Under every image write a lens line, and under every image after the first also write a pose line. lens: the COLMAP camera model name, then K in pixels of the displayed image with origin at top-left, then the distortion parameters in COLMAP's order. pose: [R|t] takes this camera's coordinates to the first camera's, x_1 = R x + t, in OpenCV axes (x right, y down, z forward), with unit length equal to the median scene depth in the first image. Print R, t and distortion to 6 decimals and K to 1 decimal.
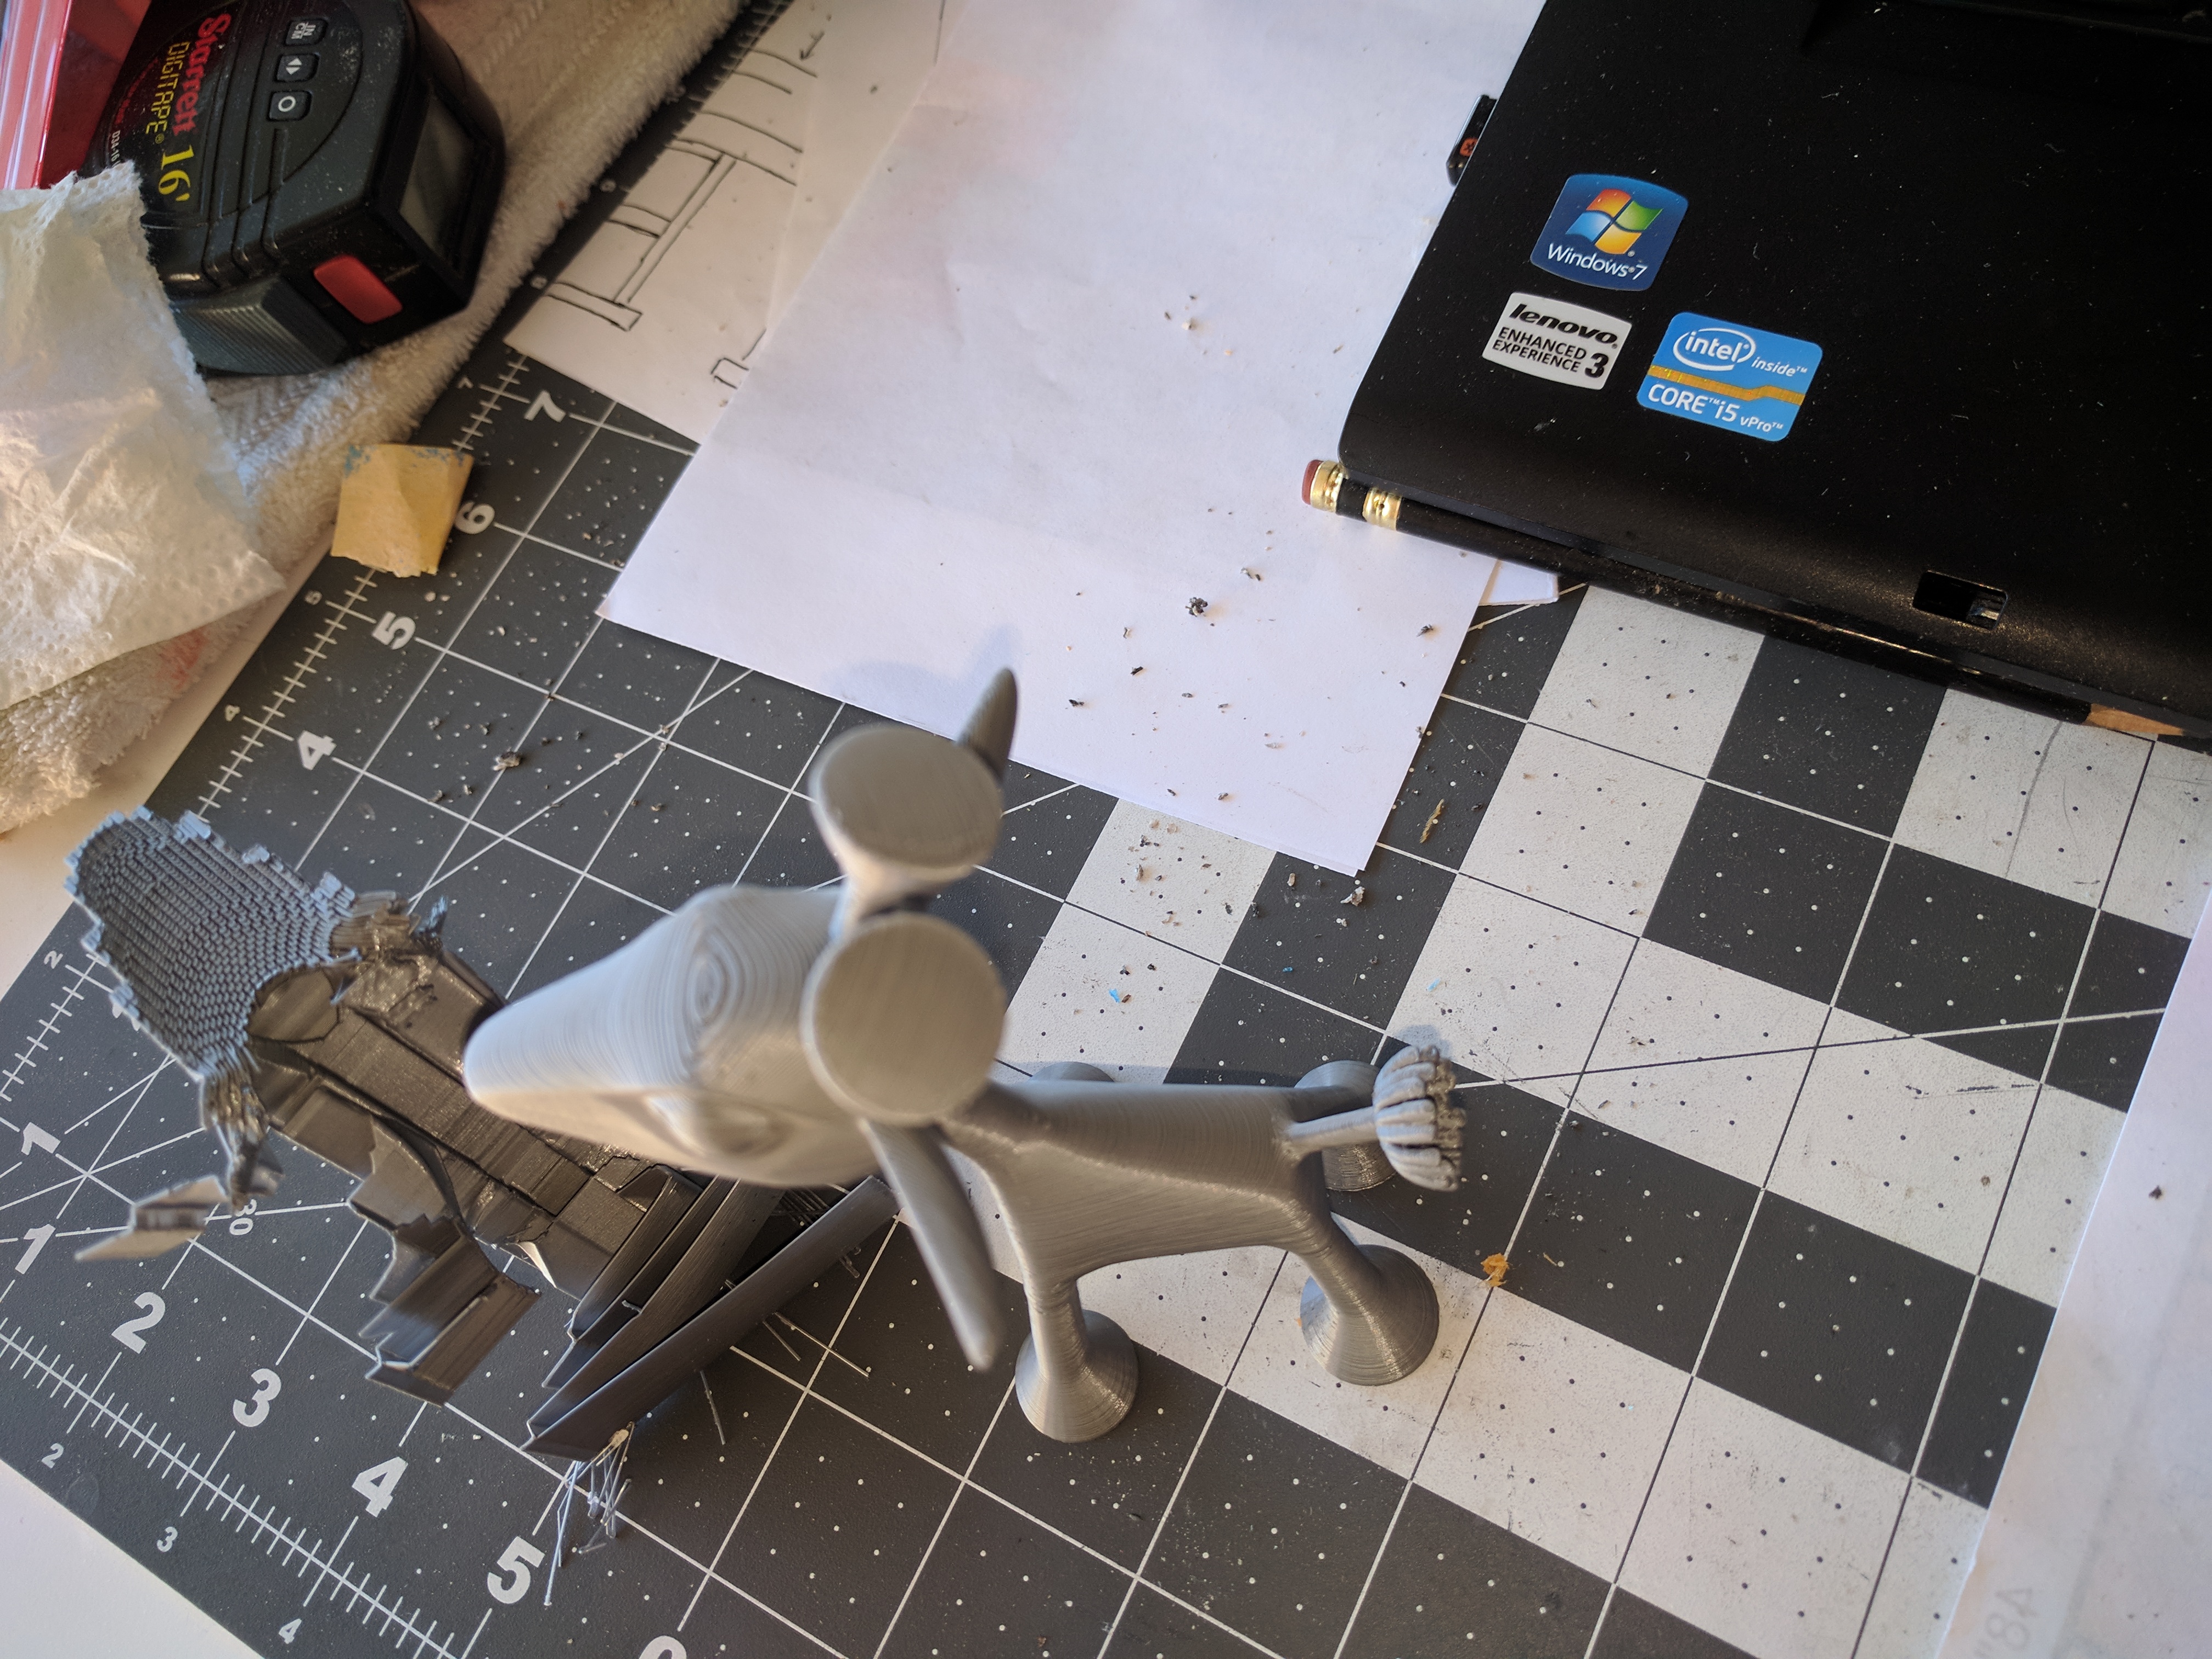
lens RADIAL K [[1730.0, 0, 1100.0], [0, 1730.0, 831.4], [0, 0, 1]] dist [-0.034368, 0.049757]
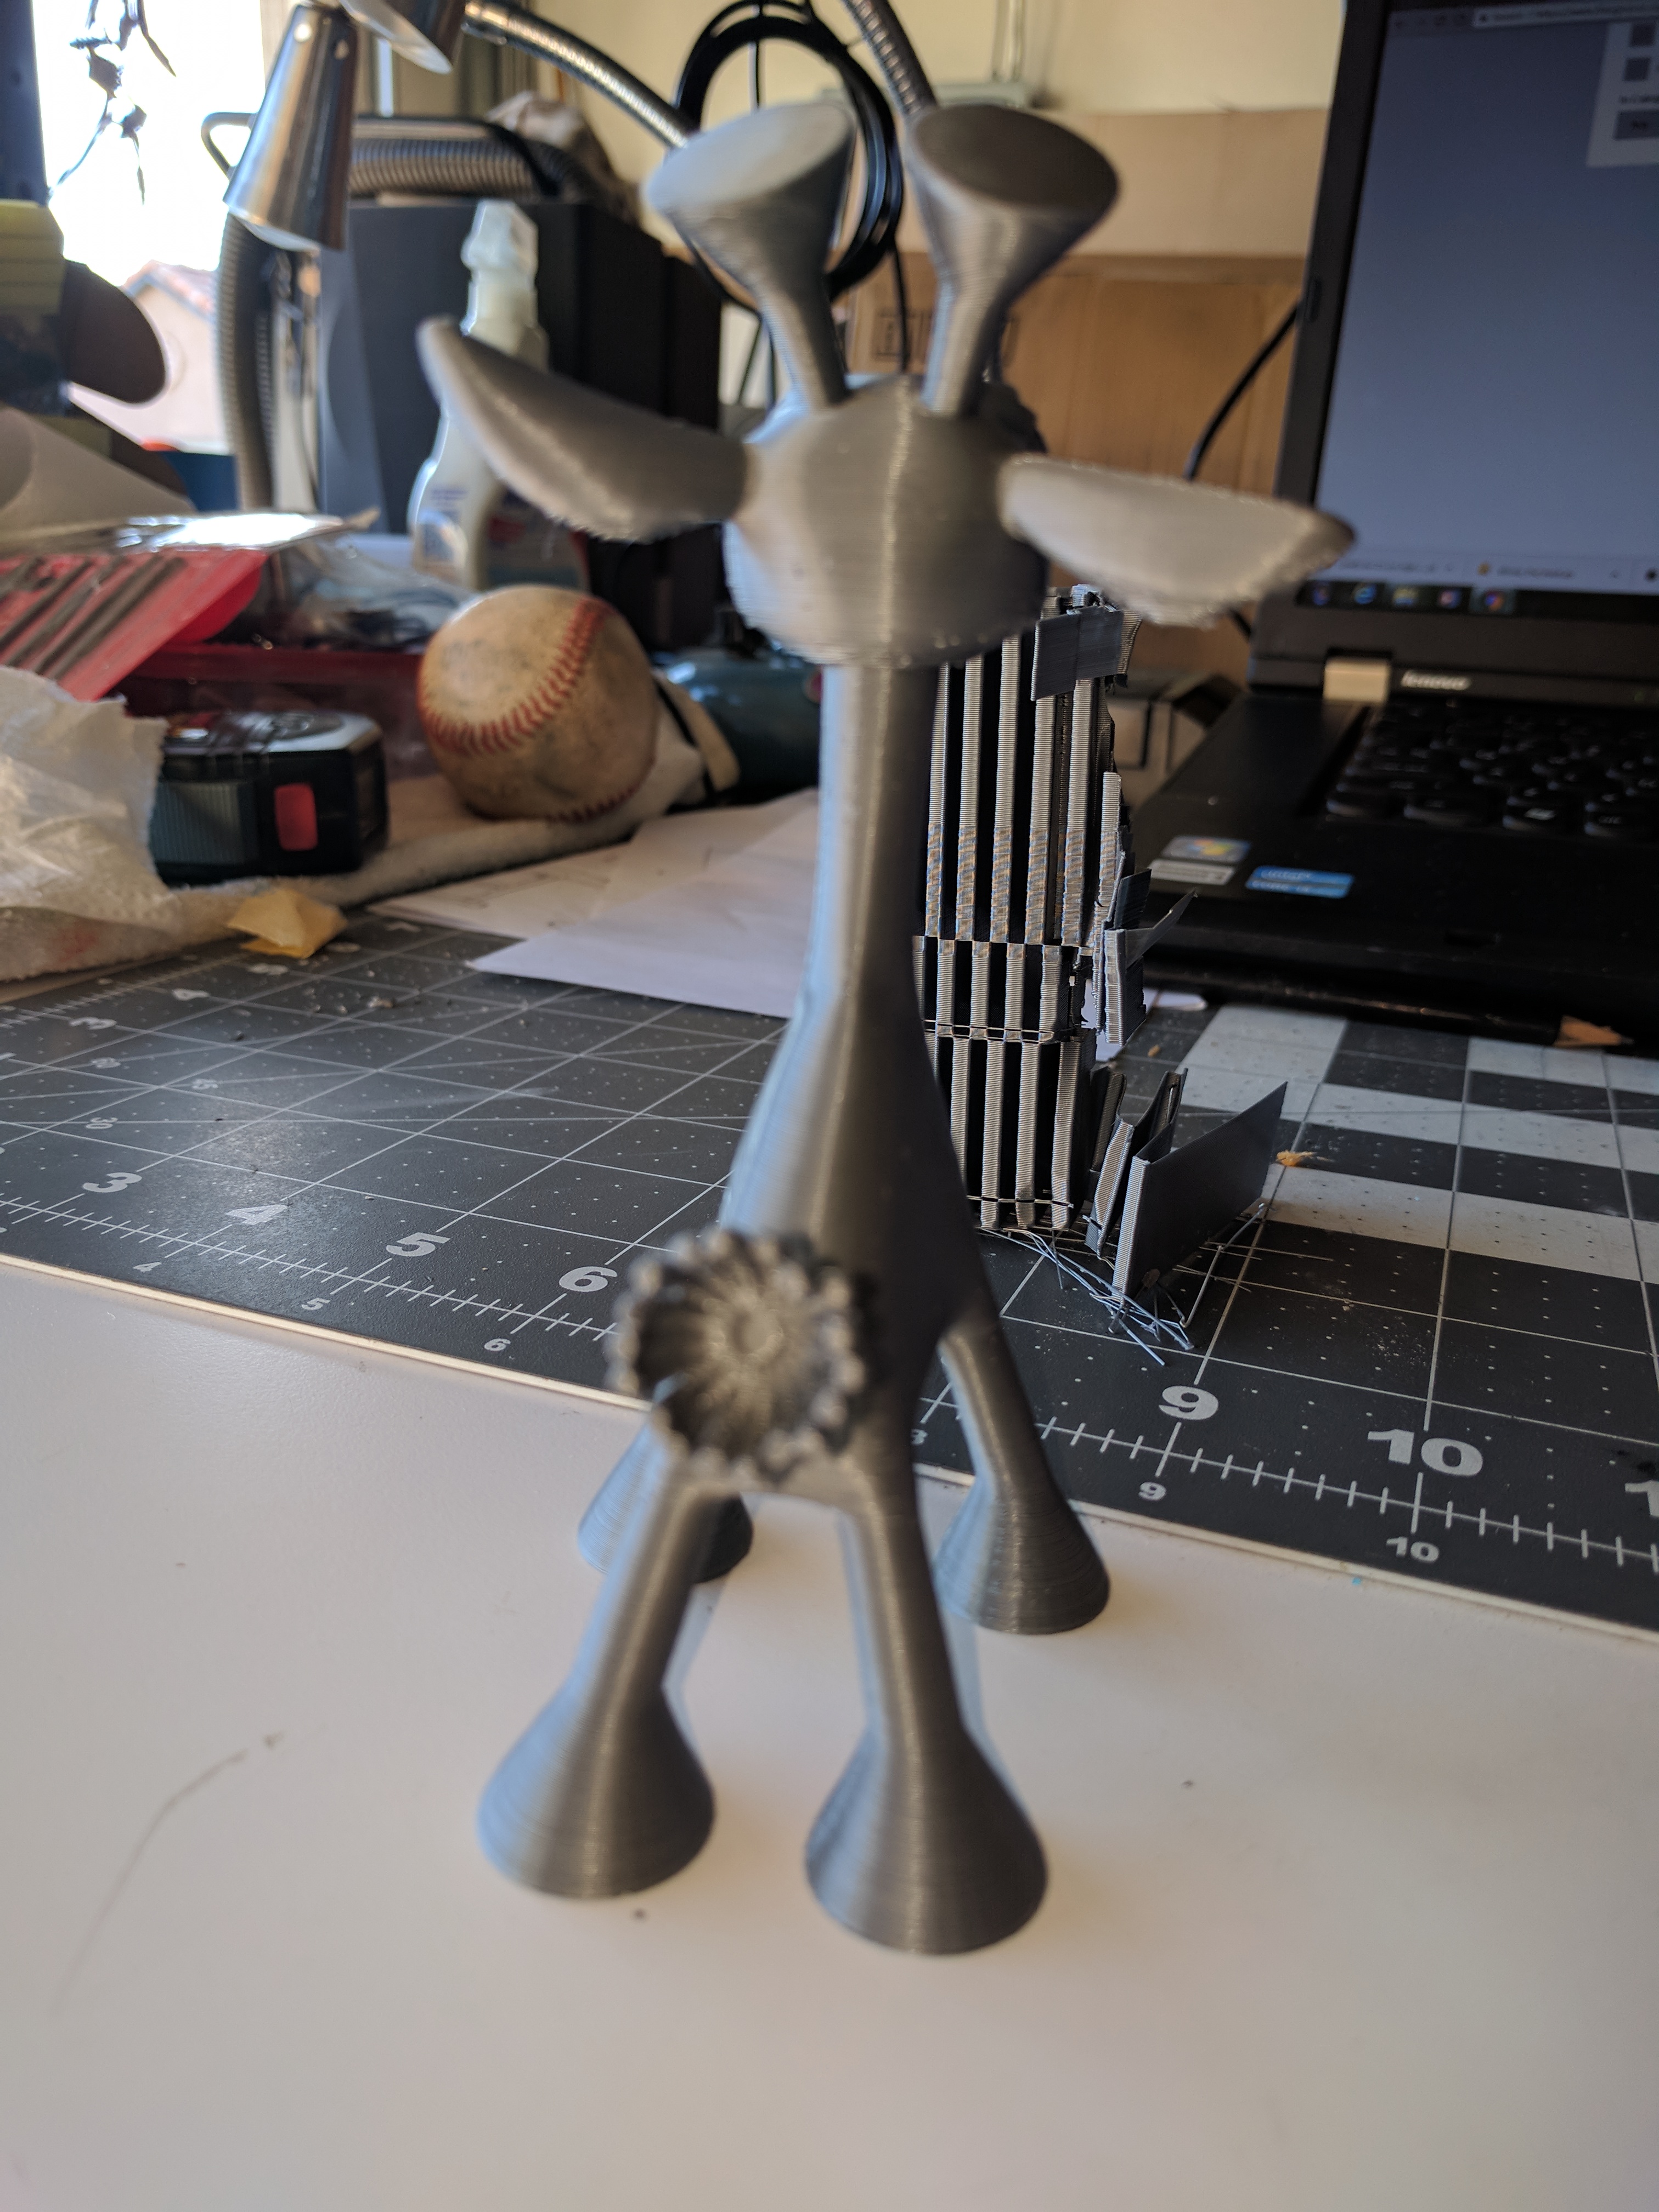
lens RADIAL K [[1730.0, 0, 831.1], [0, 1730.0, 1097.3], [0, 0, 1]] dist [-0.034368, 0.049757]
pose [[0.956423, 0.226178, 0.184656, -0.310909], [-0.015542, 0.670958, -0.741332, 1.086924], [-0.291570, 0.706158, 0.645235, 0.228909]]
